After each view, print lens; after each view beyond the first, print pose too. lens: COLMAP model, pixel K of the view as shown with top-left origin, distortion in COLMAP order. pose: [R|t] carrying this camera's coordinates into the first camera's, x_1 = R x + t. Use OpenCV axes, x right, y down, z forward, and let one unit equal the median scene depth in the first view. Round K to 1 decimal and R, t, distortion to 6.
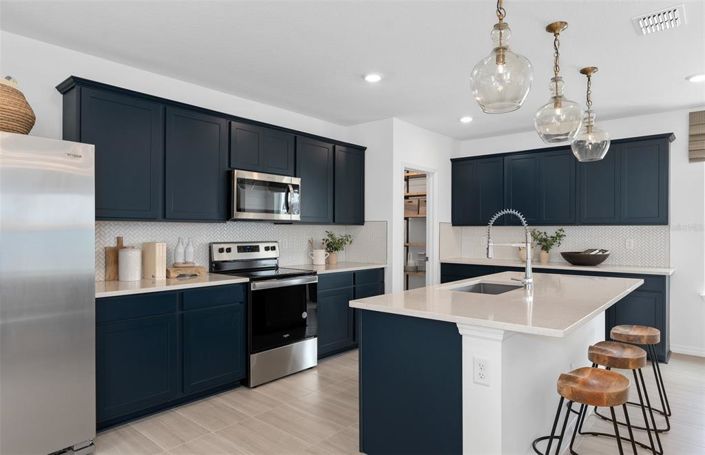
lens RADIAL K [[420.5, 0, 352.5], [0, 420.5, 227.5], [0, 0, 1]] dist [-0.001514, -0.000091]
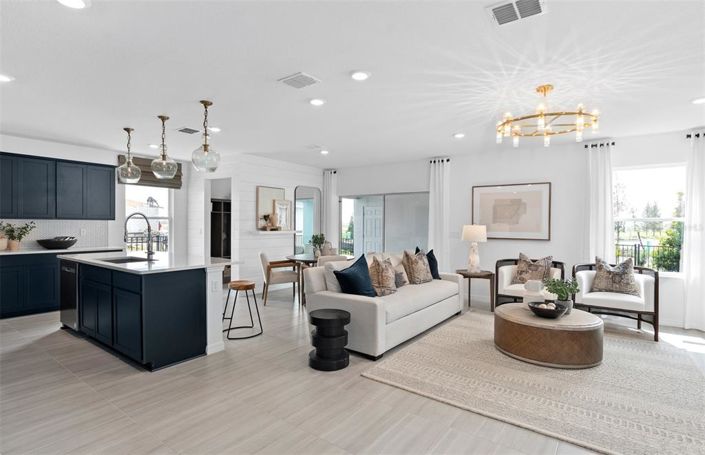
lens RADIAL K [[357.9, 0, 352.7], [0, 357.9, 229.3], [0, 0, 1]] dist [-0.004950, 0.000713]
pose [[-0.080145, -0.015844, 0.996657, -0.754374], [-0.019204, 0.999713, 0.014348, -0.008883], [-0.996598, -0.017990, -0.080426, 0.173596]]
